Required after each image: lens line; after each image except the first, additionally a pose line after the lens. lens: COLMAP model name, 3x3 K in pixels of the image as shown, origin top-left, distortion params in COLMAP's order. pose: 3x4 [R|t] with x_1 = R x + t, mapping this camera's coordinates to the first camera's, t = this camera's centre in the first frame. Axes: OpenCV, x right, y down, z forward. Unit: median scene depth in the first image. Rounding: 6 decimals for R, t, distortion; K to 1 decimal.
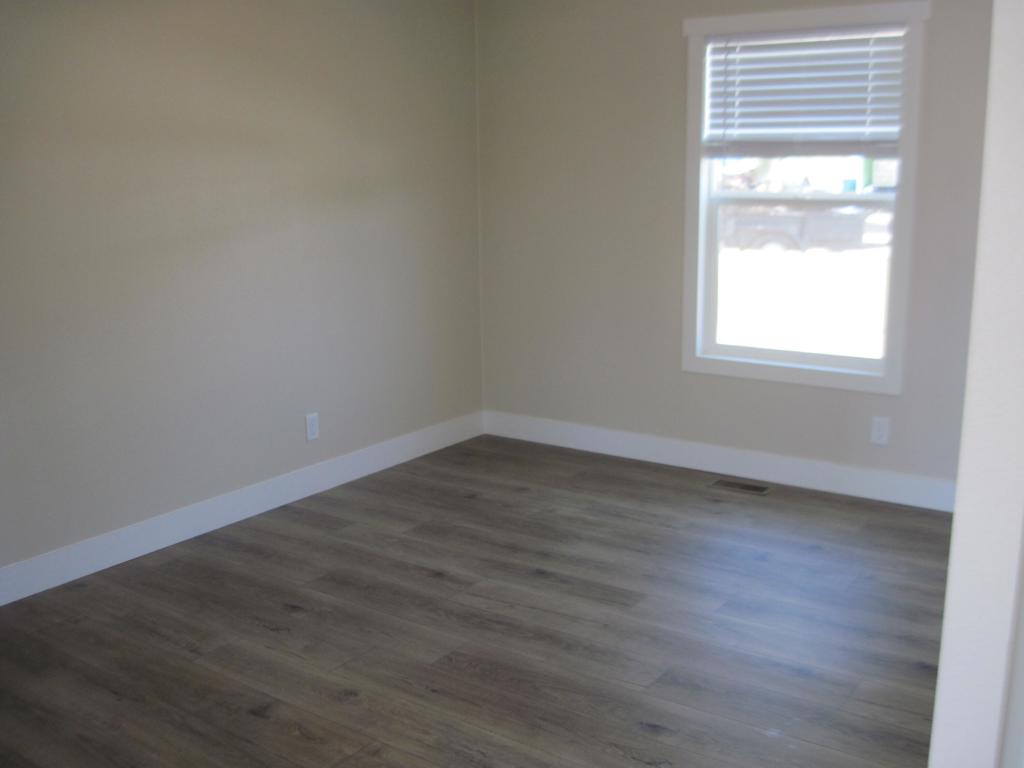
lens RADIAL K [[1059.8, 0, 507.4], [0, 1059.8, 407.3], [0, 0, 1]] dist [-0.120292, 0.025096]
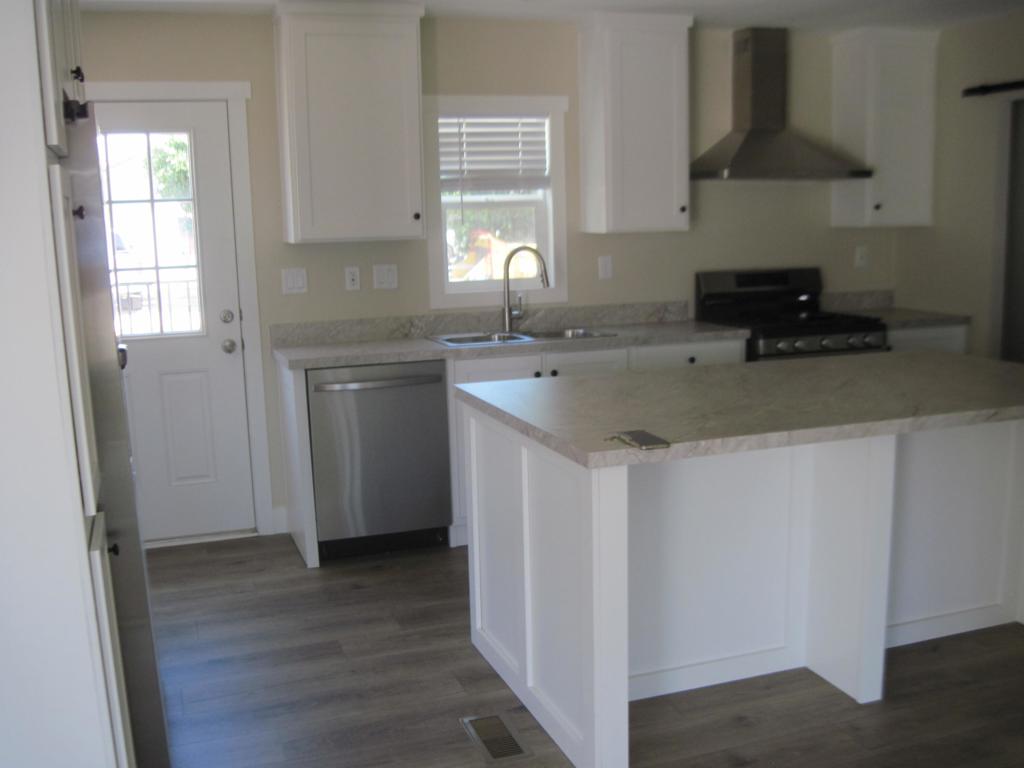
lens RADIAL K [[1058.6, 0, 511.0], [0, 1058.6, 417.5], [0, 0, 1]] dist [-0.119916, 0.023689]
pose [[0.582211, -0.152379, 0.798630, -0.698611], [0.205051, 0.978047, 0.037127, -0.070317], [-0.786755, 0.142145, 0.600675, 0.335411]]
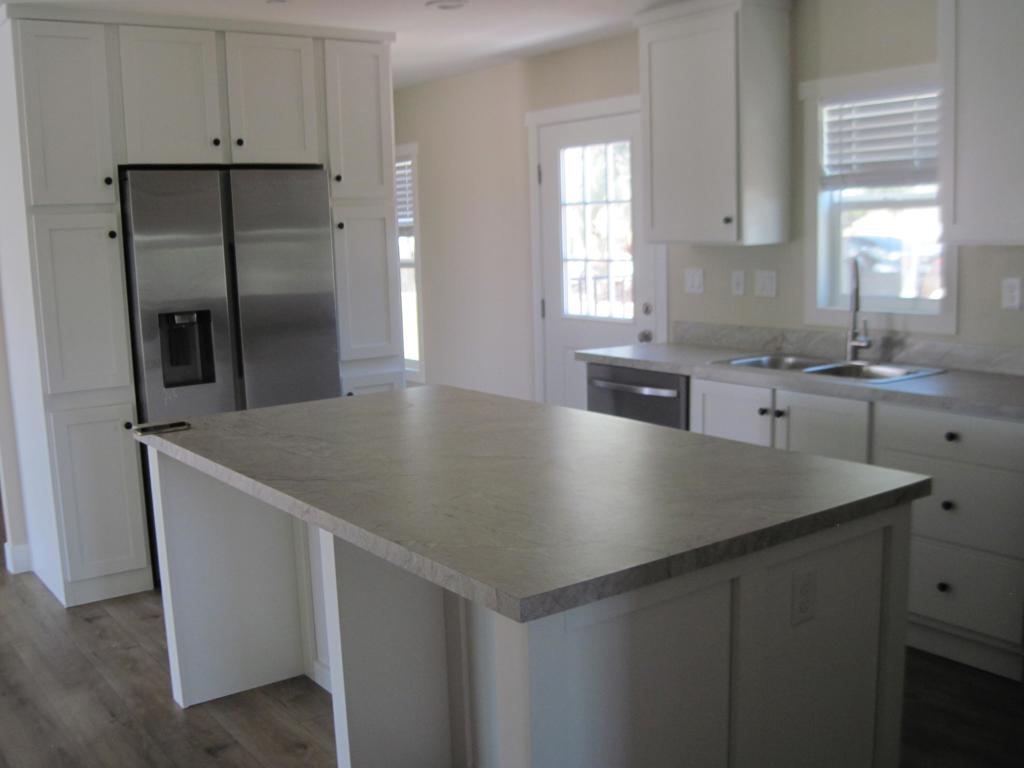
lens RADIAL K [[1059.8, 0, 507.4], [0, 1059.8, 407.3], [0, 0, 1]] dist [-0.120292, 0.025096]
pose [[0.943723, 0.037170, -0.328641, 0.245744], [-0.055676, 0.997338, -0.047078, -0.017855], [0.326017, 0.062726, 0.943281, 0.041027]]
